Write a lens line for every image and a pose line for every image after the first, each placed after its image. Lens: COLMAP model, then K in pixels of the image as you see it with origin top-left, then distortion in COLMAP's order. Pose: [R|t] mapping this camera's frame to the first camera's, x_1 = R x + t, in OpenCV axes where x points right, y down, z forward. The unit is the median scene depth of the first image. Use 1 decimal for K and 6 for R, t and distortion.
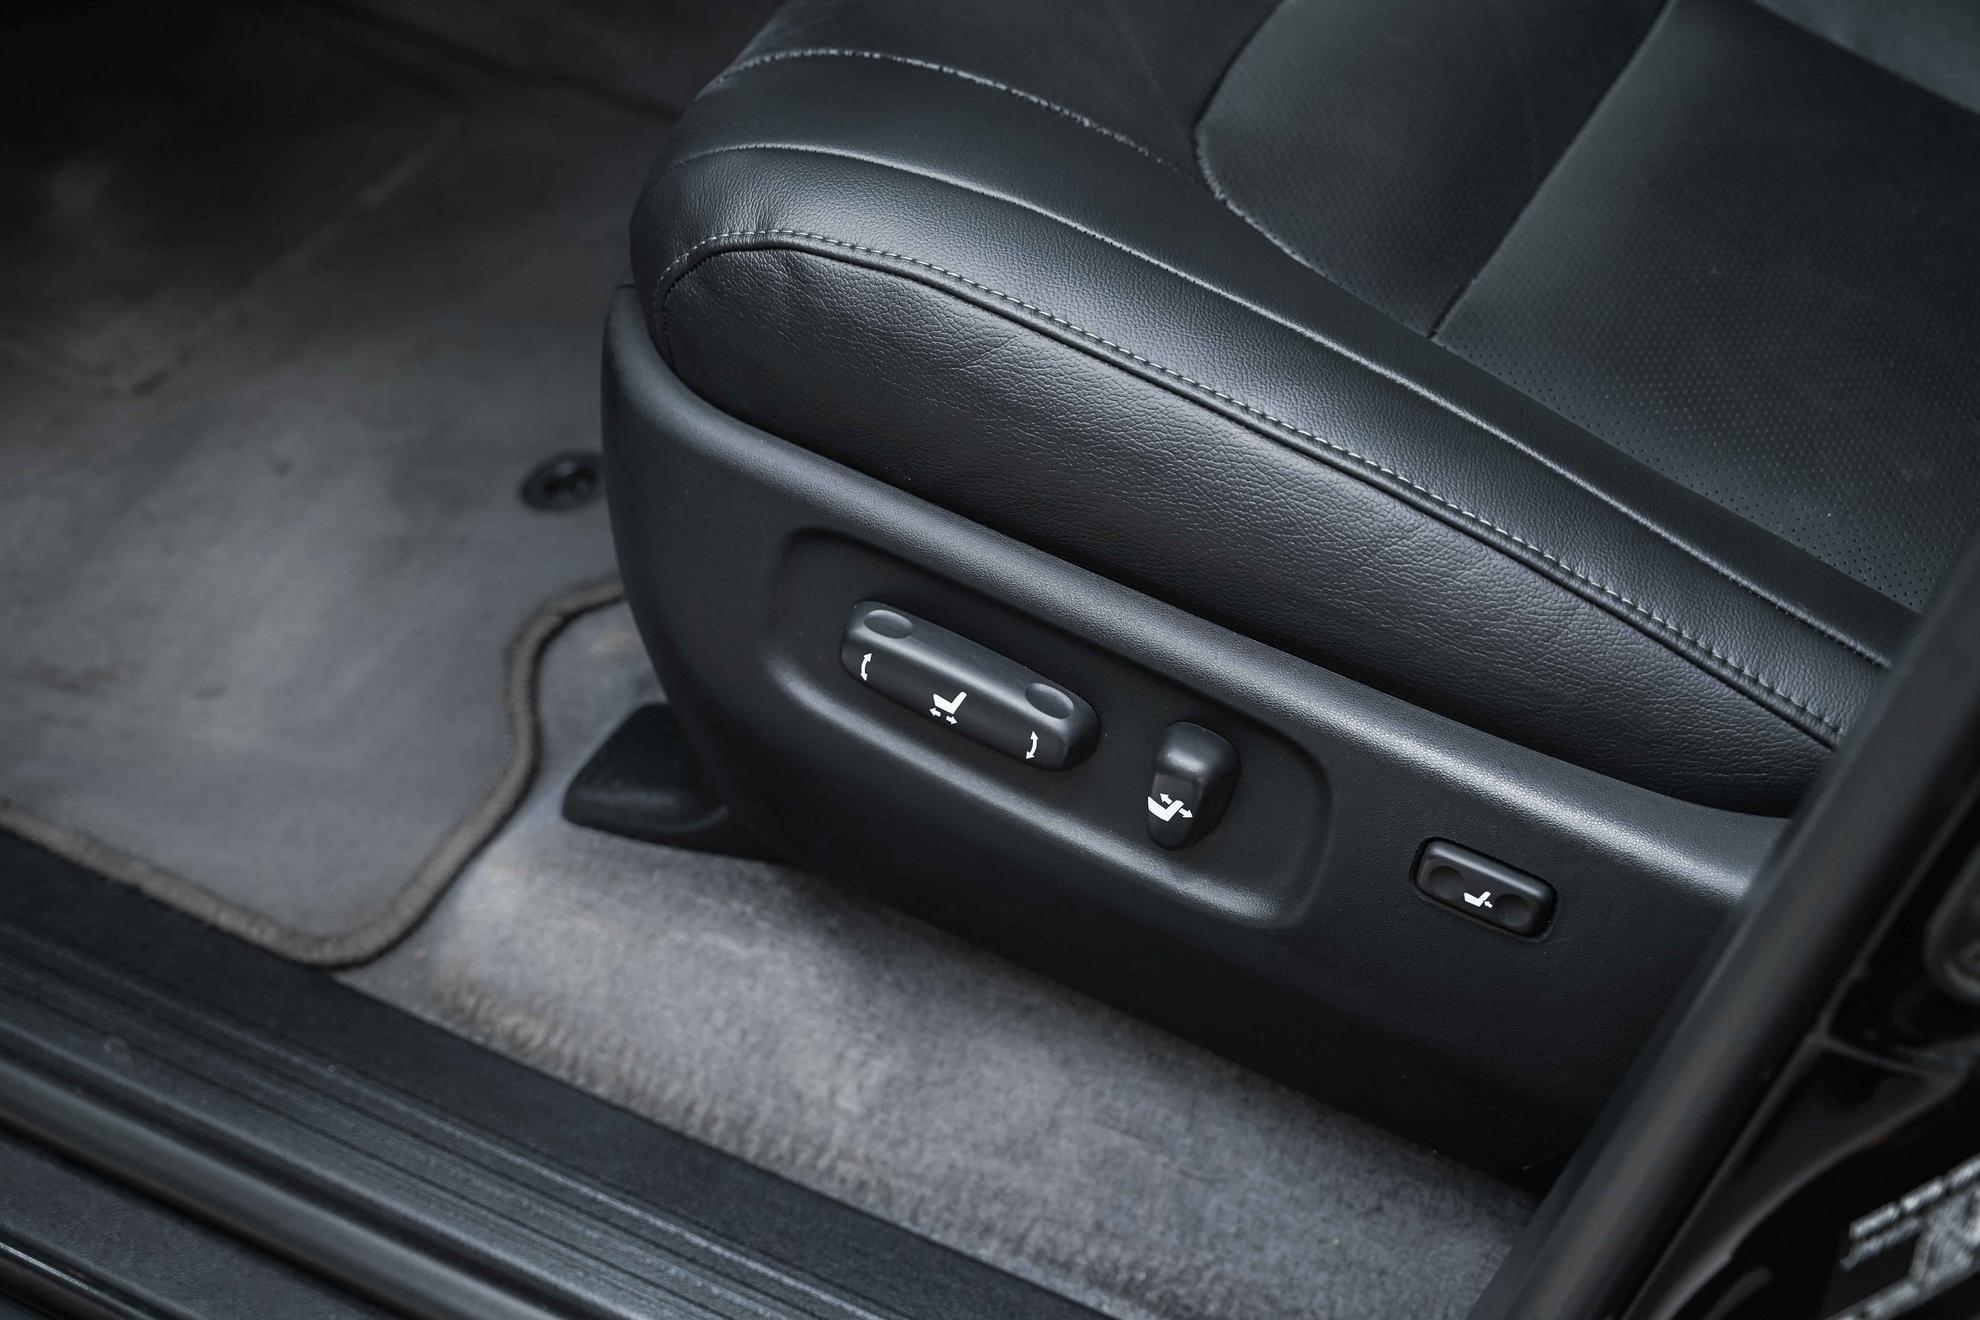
lens RADIAL K [[3246.4, 0, 987.2], [0, 3246.4, 653.6], [0, 0, 1]] dist [0.006203, 0.000000]
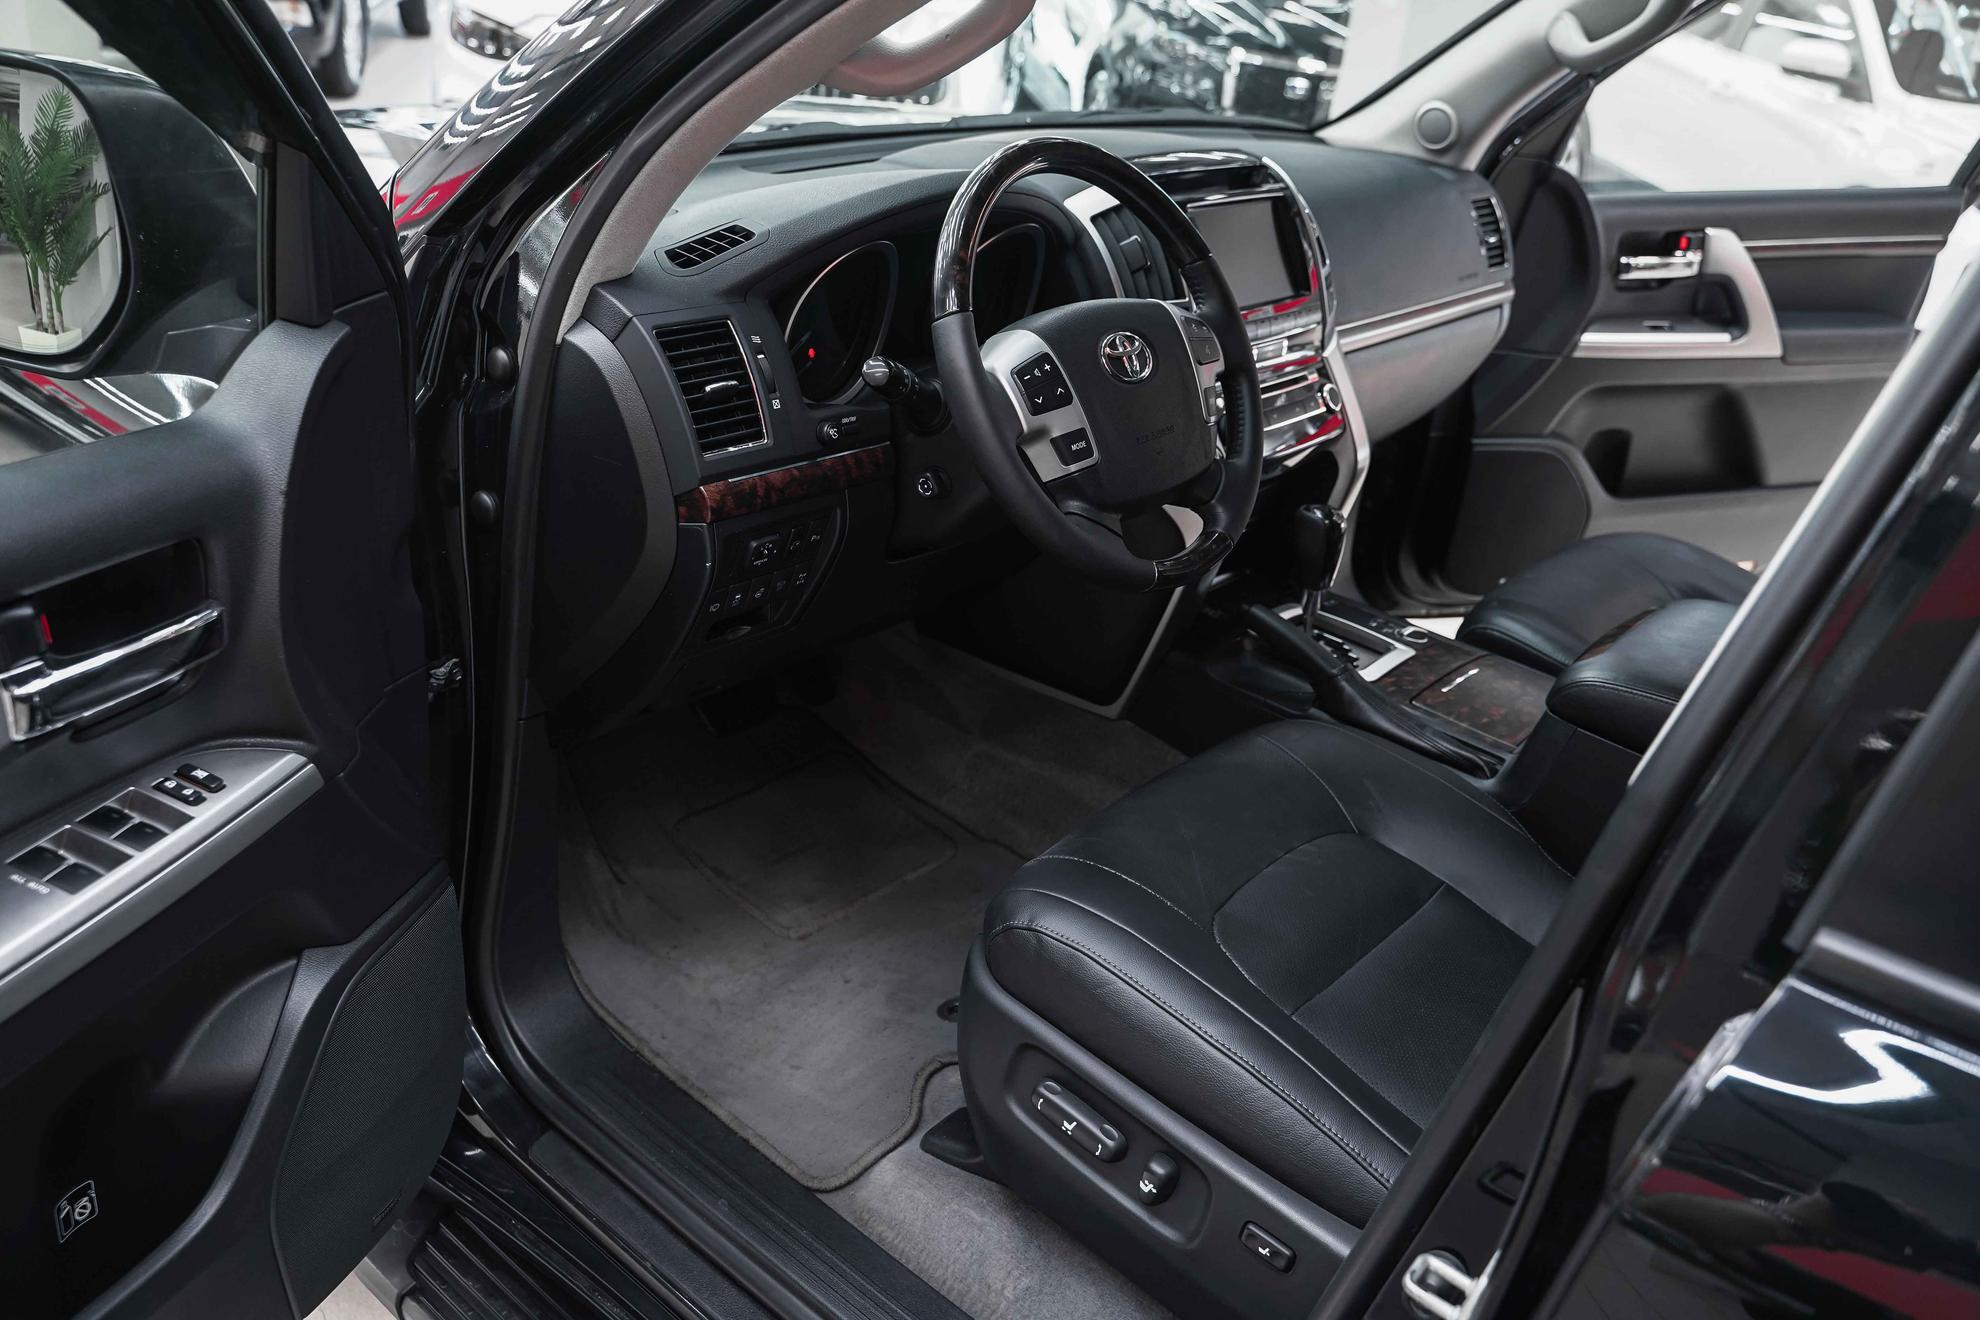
lens RADIAL K [[1665.1, 0, 996.1], [0, 1665.1, 657.1], [0, 0, 1]] dist [-0.025608, 0.046523]
pose [[0.969705, 0.150976, -0.192038, 0.108300], [-0.197923, 0.946356, -0.255415, 0.010638], [0.143175, 0.285686, 0.947568, -0.269880]]
